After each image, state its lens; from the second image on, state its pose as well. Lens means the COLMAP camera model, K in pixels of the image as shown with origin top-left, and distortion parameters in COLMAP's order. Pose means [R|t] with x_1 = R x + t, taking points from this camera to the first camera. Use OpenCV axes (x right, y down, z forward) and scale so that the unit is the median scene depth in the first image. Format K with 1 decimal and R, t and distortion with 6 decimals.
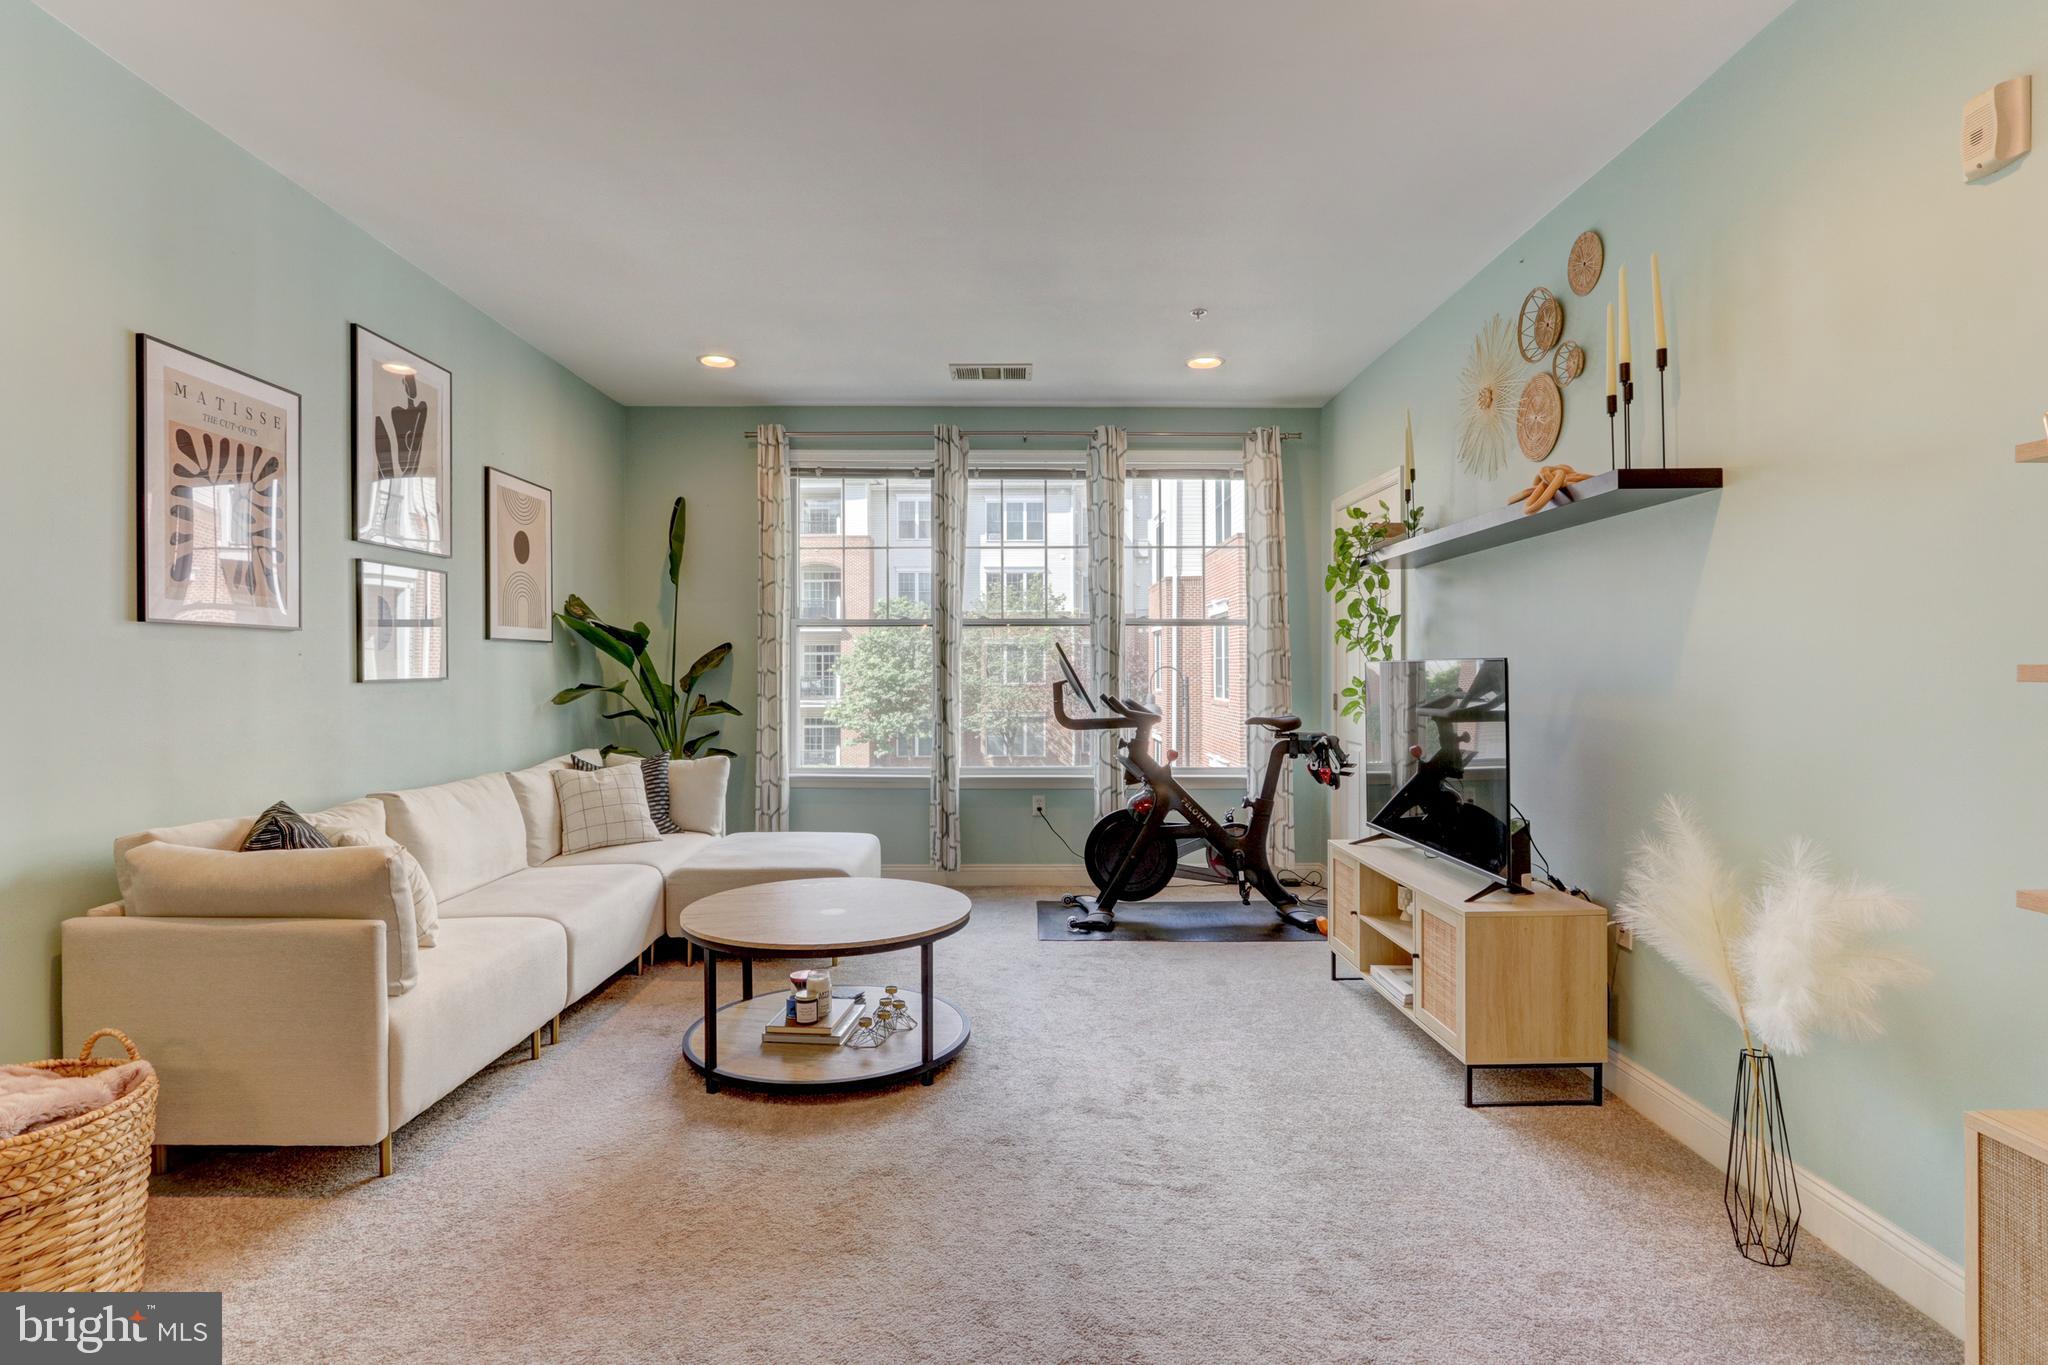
lens RADIAL K [[1009.0, 0, 1021.2], [0, 1009.0, 672.1], [0, 0, 1]] dist [-0.011007, 0.000704]
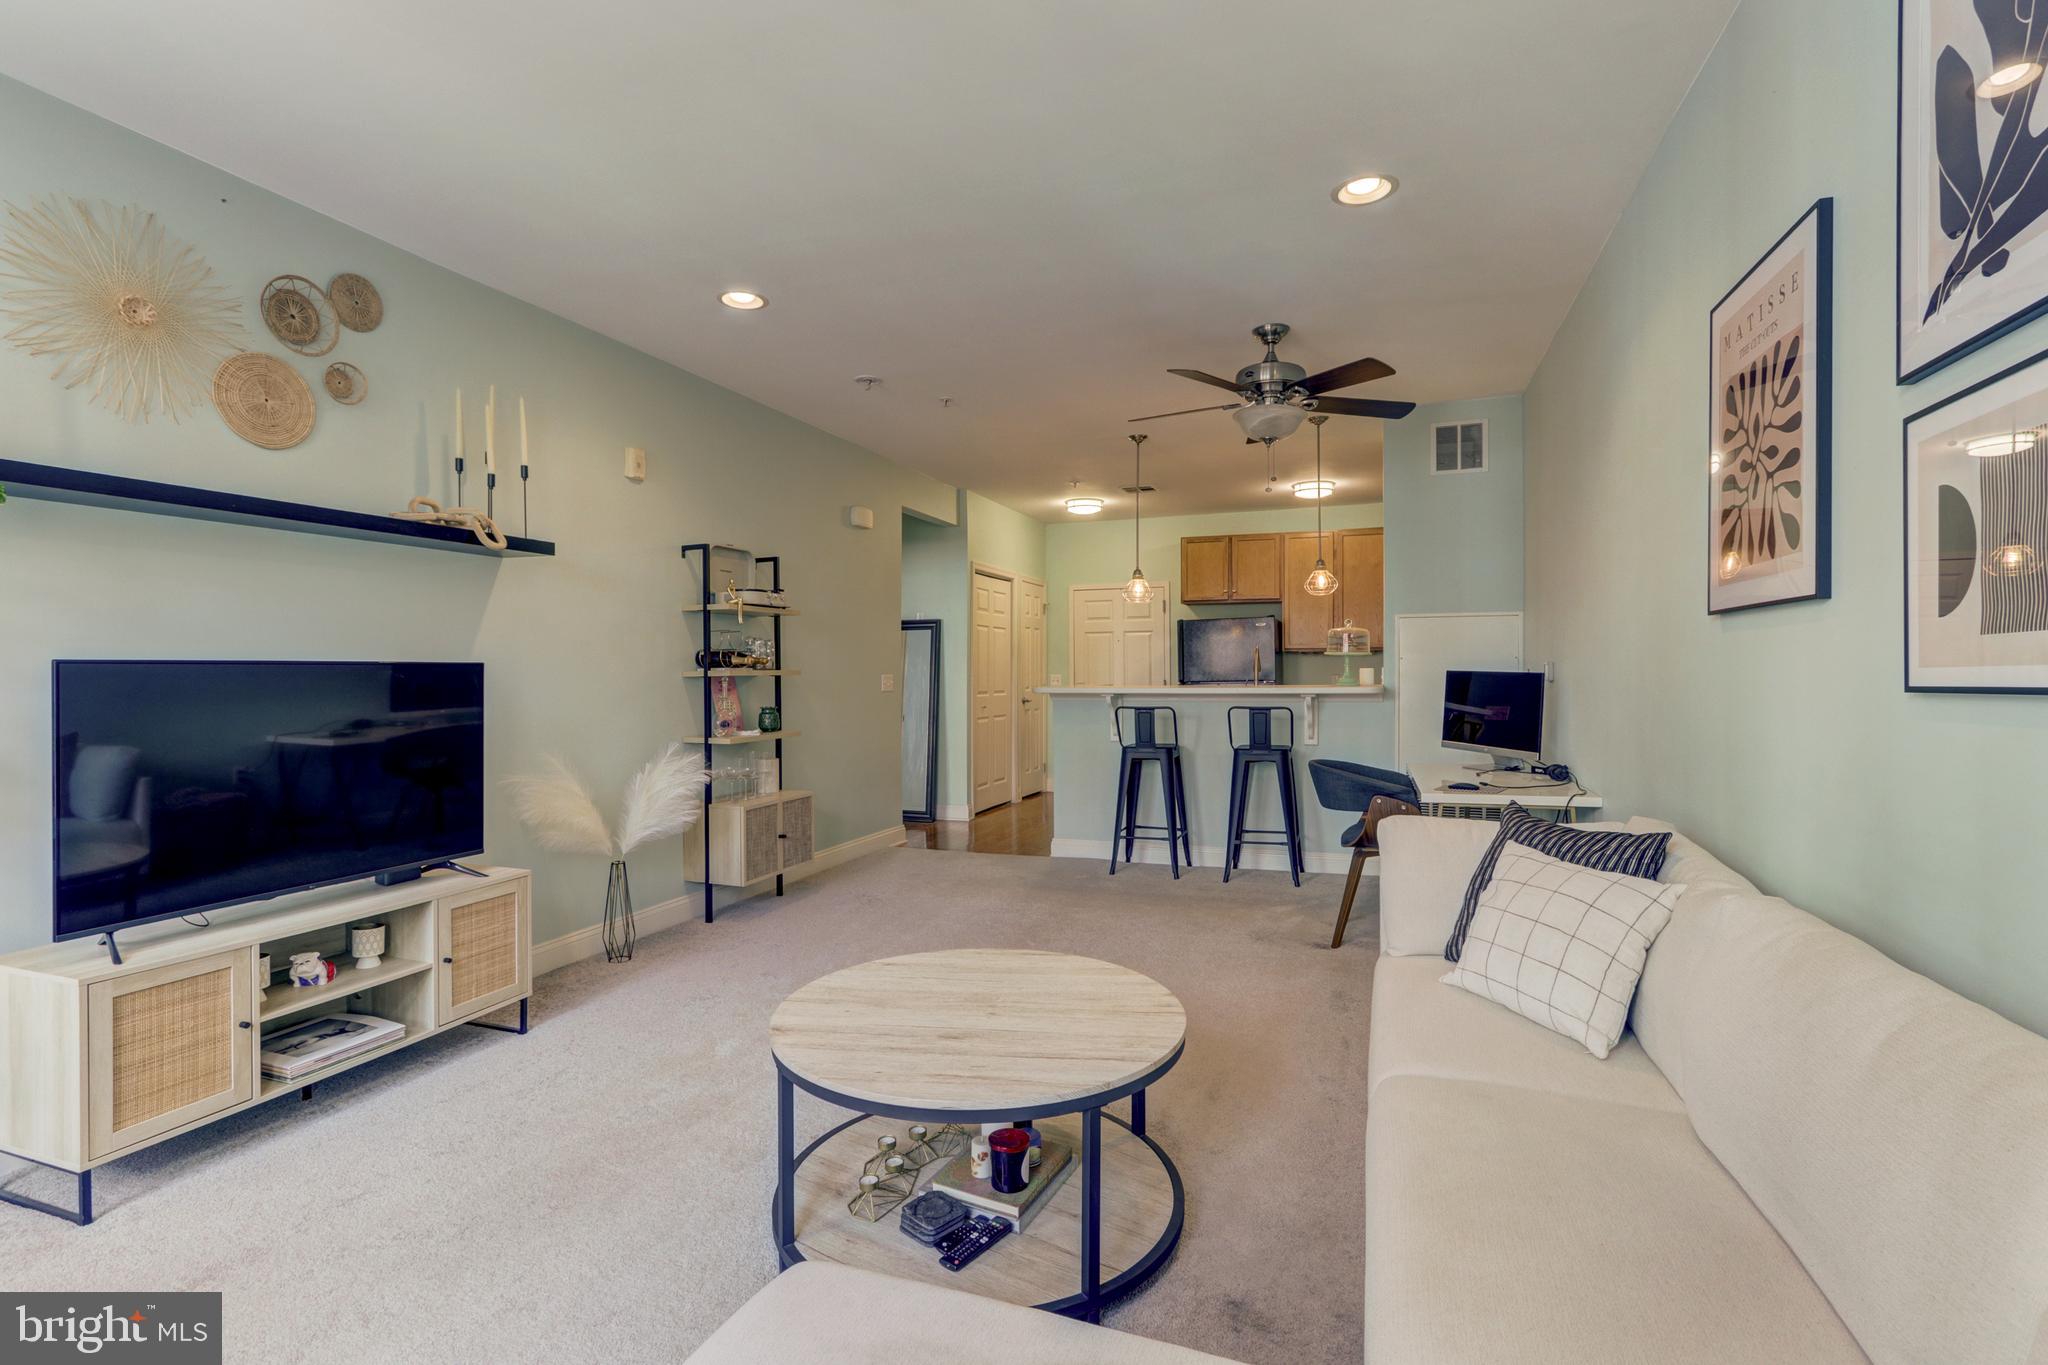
lens RADIAL K [[954.7, 0, 1022.0], [0, 954.7, 678.8], [0, 0, 1]] dist [-0.002264, 0.000386]
pose [[-0.934287, 0.001585, 0.356518, -0.296552], [0.005065, 0.999948, 0.008829, -0.001410], [-0.356486, 0.010055, -0.934247, 1.044687]]
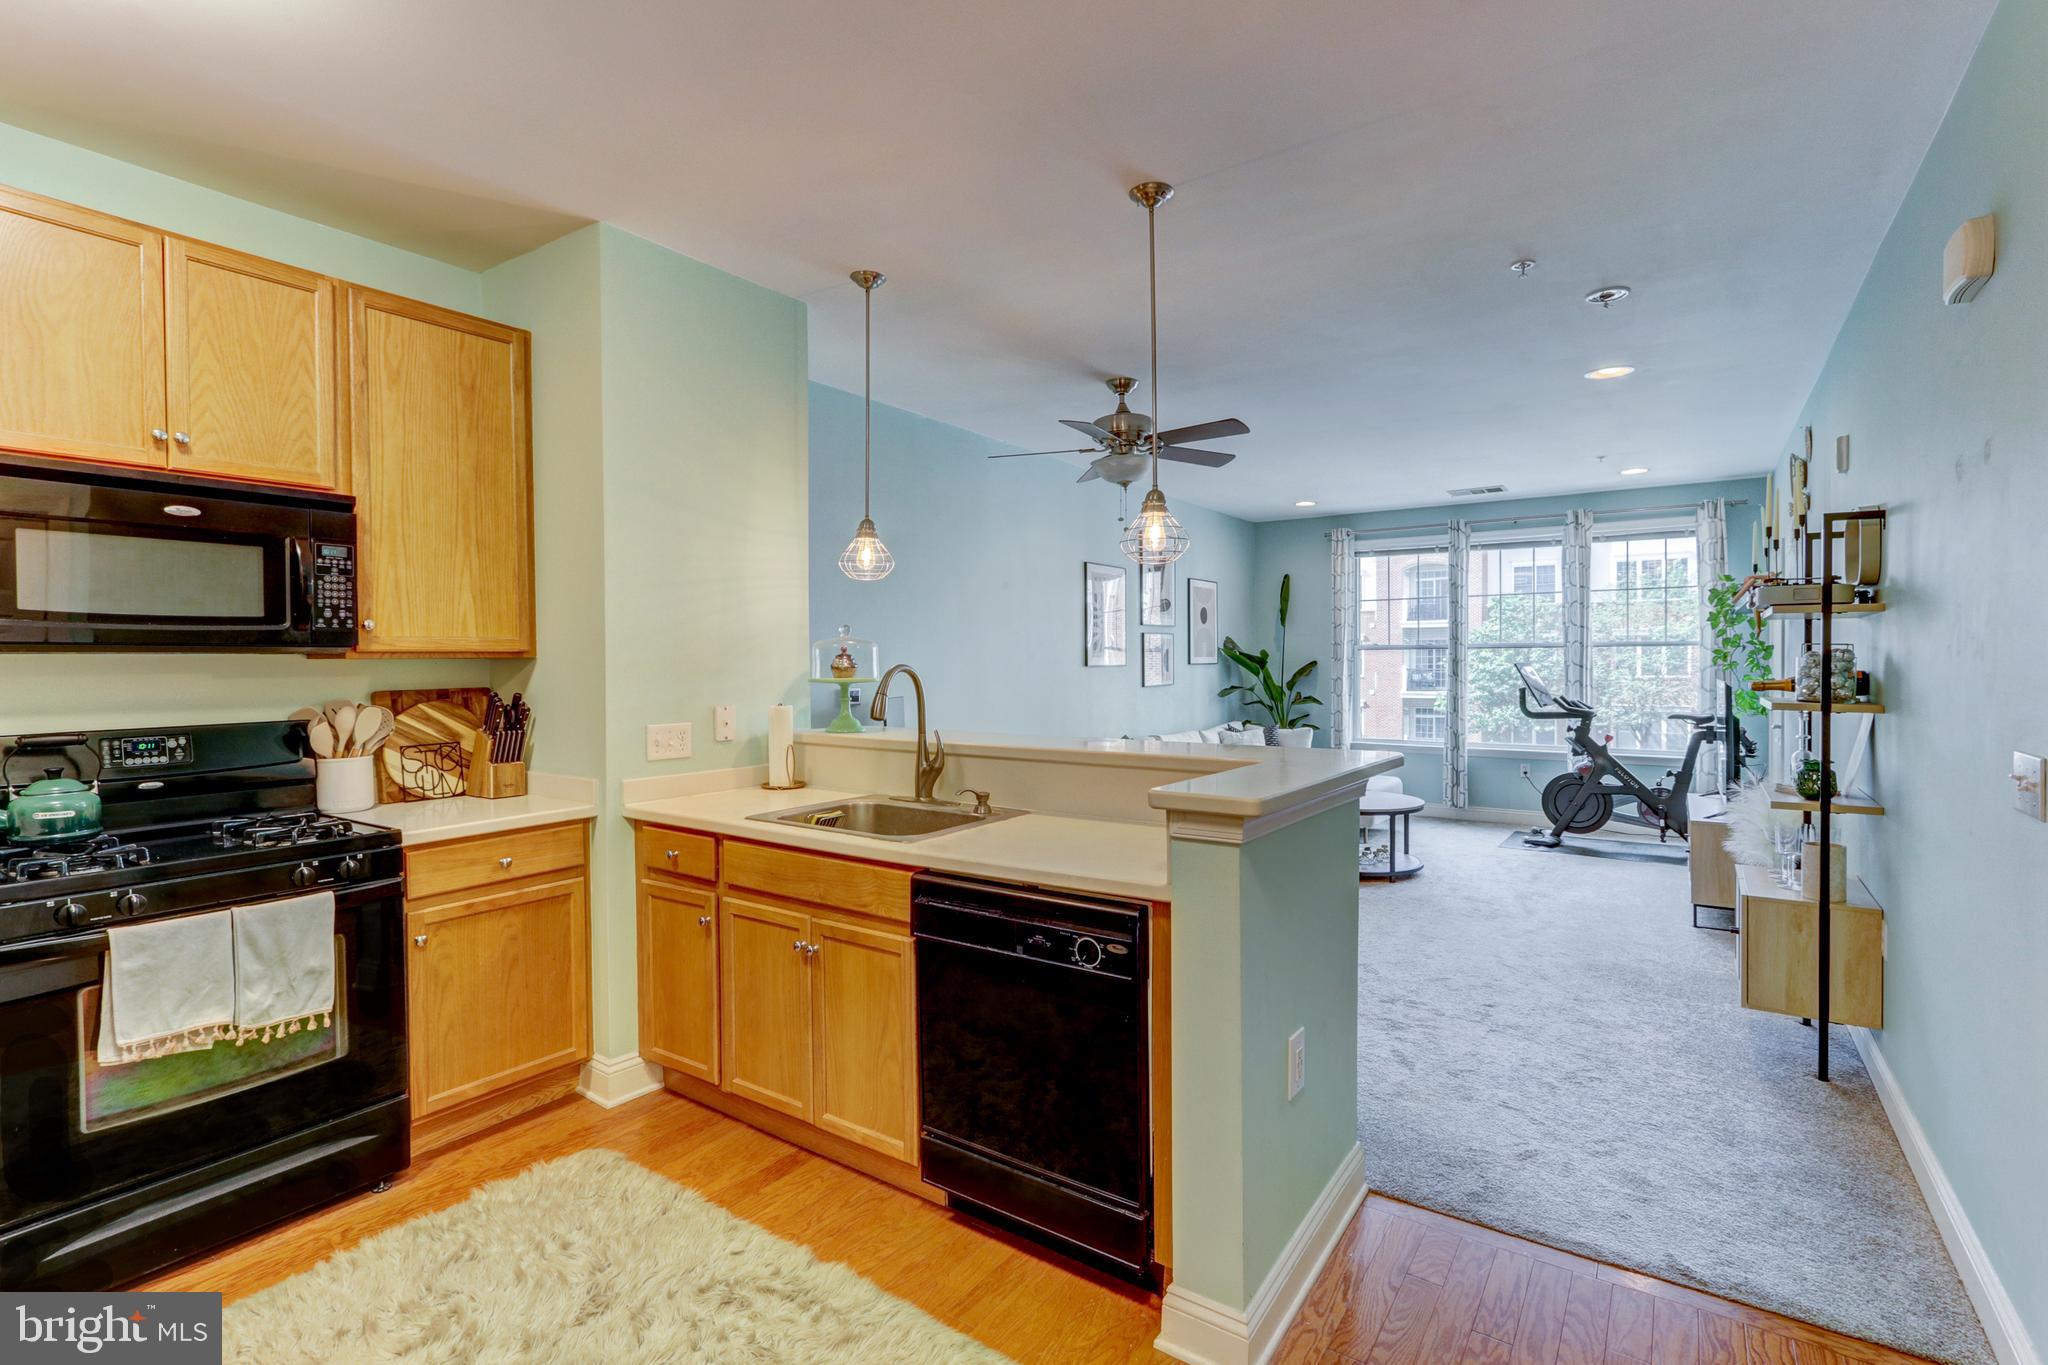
lens RADIAL K [[952.9, 0, 1022.2], [0, 952.9, 676.4], [0, 0, 1]] dist [-0.004970, 0.000766]
pose [[0.817035, 0.004988, -0.576567, 0.248095], [0.003356, 0.999905, 0.013406, -0.029316], [0.576578, -0.012888, 0.816940, -0.630054]]
